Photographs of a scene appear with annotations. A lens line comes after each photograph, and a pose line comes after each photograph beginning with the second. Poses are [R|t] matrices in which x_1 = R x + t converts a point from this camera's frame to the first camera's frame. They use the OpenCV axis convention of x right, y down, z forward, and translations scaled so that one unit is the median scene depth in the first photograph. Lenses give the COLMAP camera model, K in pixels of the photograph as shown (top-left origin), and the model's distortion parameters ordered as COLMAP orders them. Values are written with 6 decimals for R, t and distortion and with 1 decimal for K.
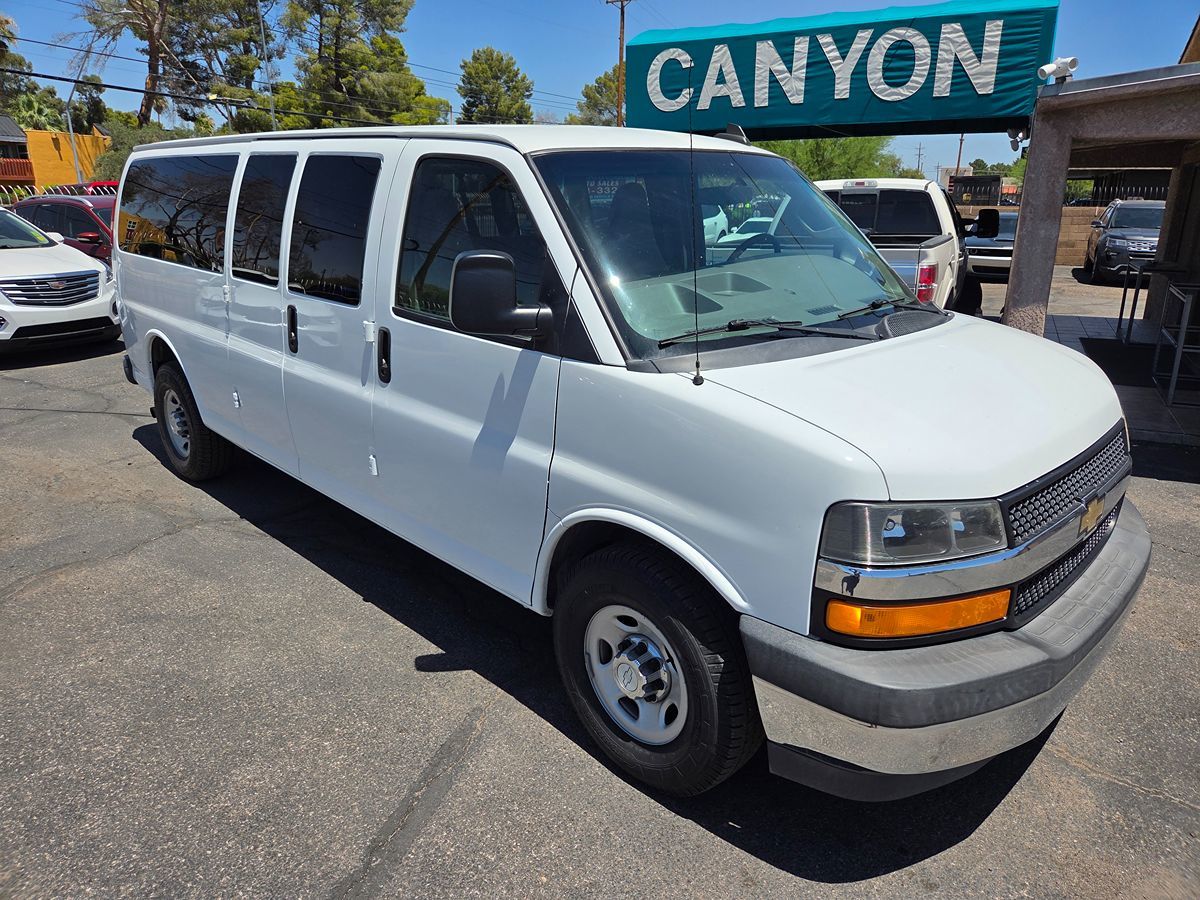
lens RADIAL K [[803.2, 0, 602.4], [0, 803.2, 439.6], [0, 0, 1]] dist [0.059198, -0.046693]
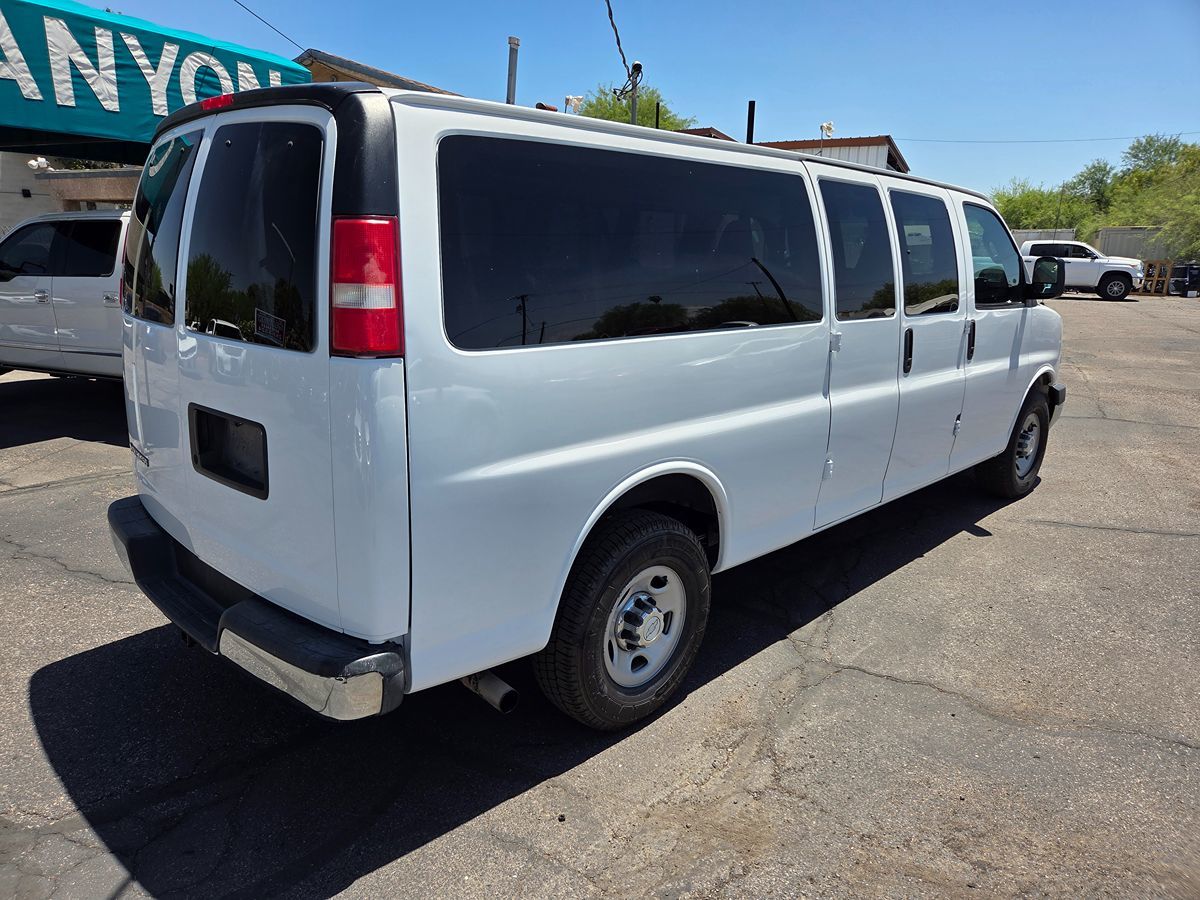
lens RADIAL K [[803.2, 0, 593.4], [0, 803.2, 446.0], [0, 0, 1]] dist [0.059198, -0.046693]
pose [[-0.002165, -0.247753, 0.968821, -0.669987], [0.279671, 0.930013, 0.238454, -0.180686], [-0.960093, 0.271467, 0.067276, 0.628722]]
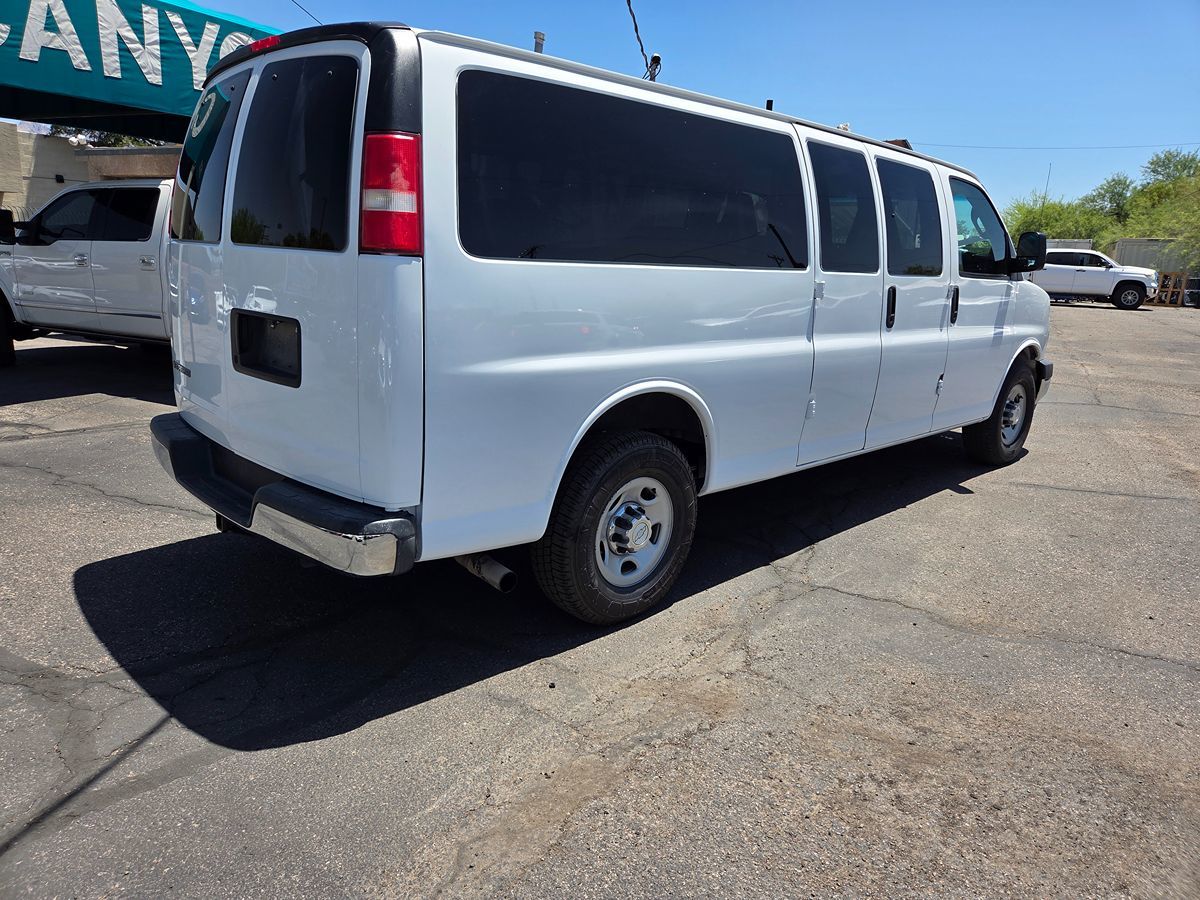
lens RADIAL K [[803.2, 0, 604.8], [0, 803.2, 433.3], [0, 0, 1]] dist [0.059198, -0.046693]
pose [[0.011120, -0.229048, 0.973352, -0.716035], [0.256827, 0.941411, 0.218597, -0.149616], [-0.966393, 0.247553, 0.069294, 0.627280]]
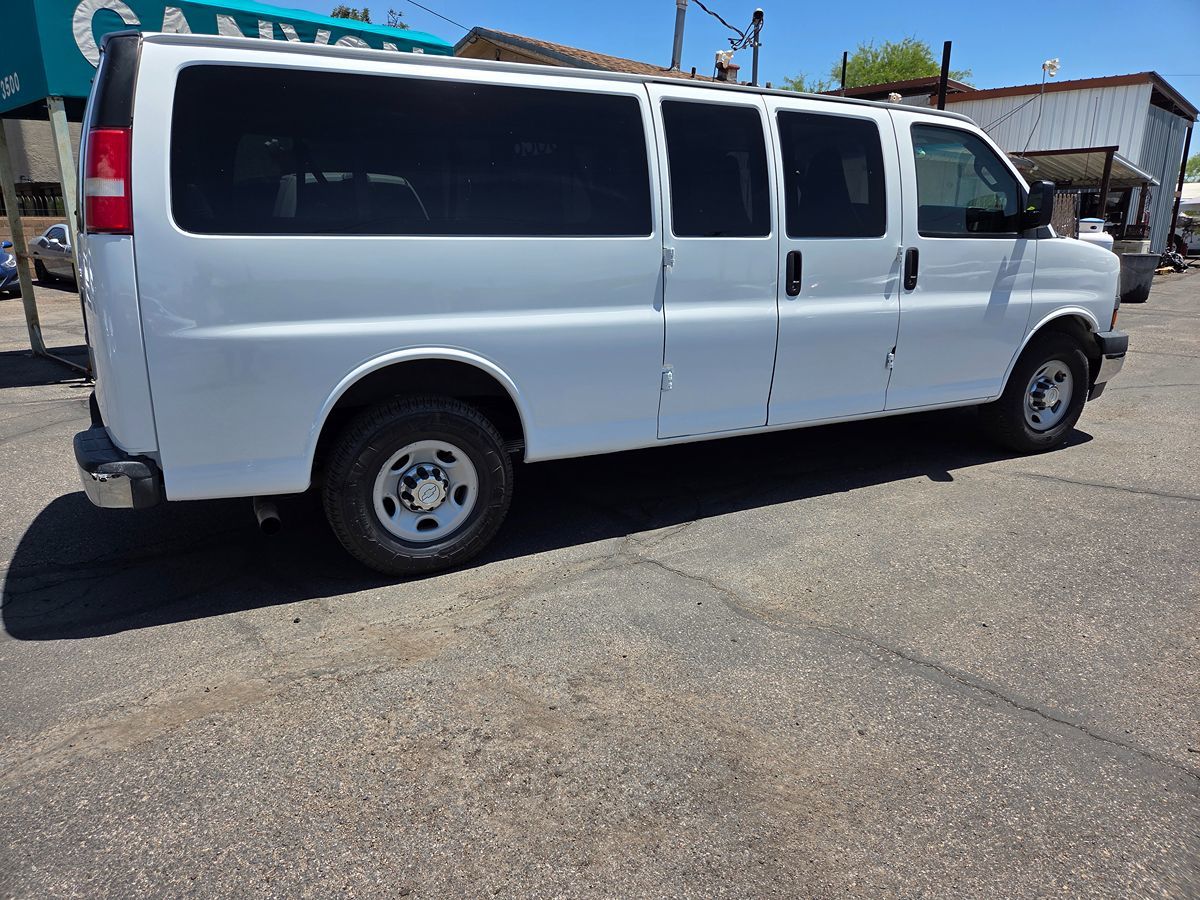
lens RADIAL K [[803.2, 0, 595.9], [0, 803.2, 443.2], [0, 0, 1]] dist [0.059198, -0.046693]
pose [[0.306158, -0.262415, 0.915099, -0.692410], [0.282174, 0.943075, 0.176032, -0.086054], [-0.909200, 0.204324, 0.362776, 0.413692]]
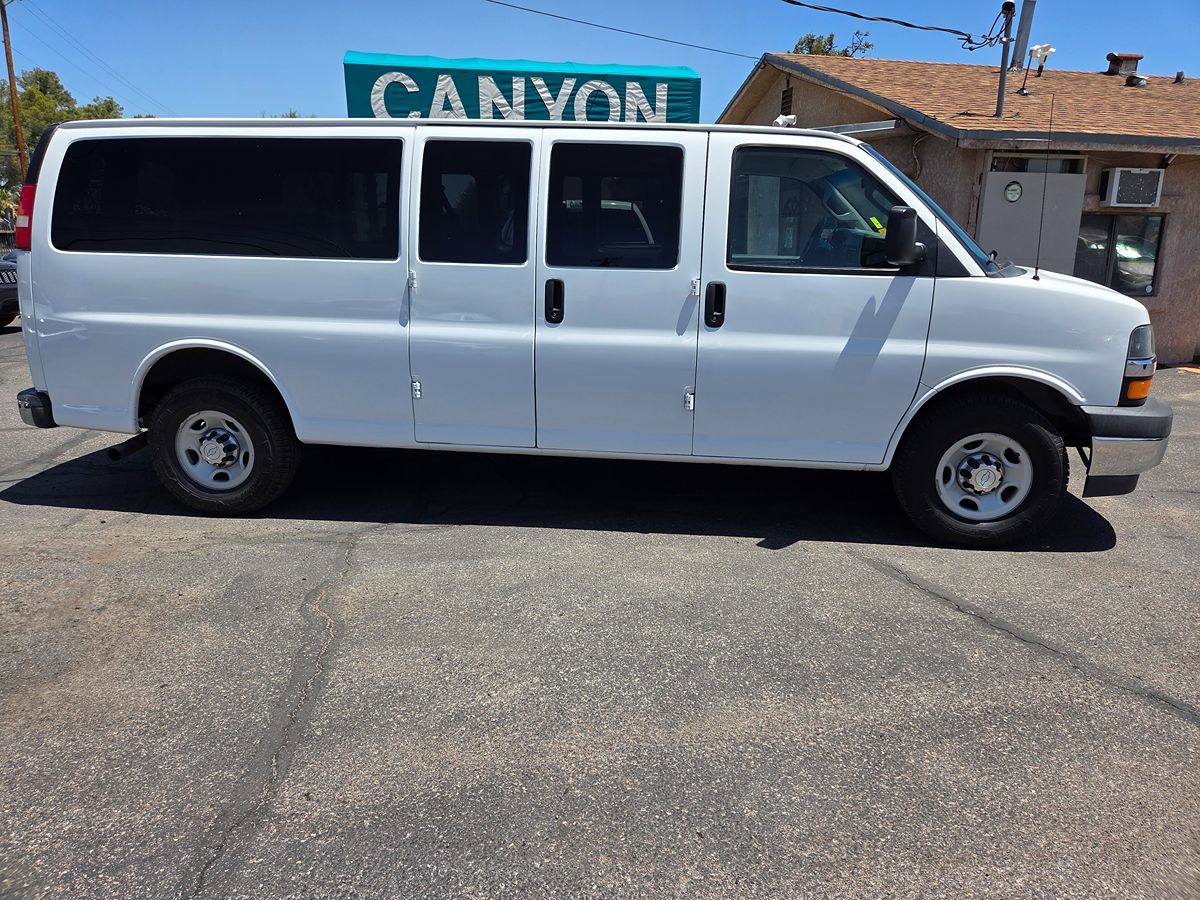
lens RADIAL K [[803.2, 0, 604.0], [0, 803.2, 436.5], [0, 0, 1]] dist [0.059198, -0.046693]
pose [[0.780920, -0.153335, 0.605518, -0.466458], [0.181982, 0.983198, 0.014278, 0.017881], [-0.597534, 0.099044, 0.795703, 0.055613]]
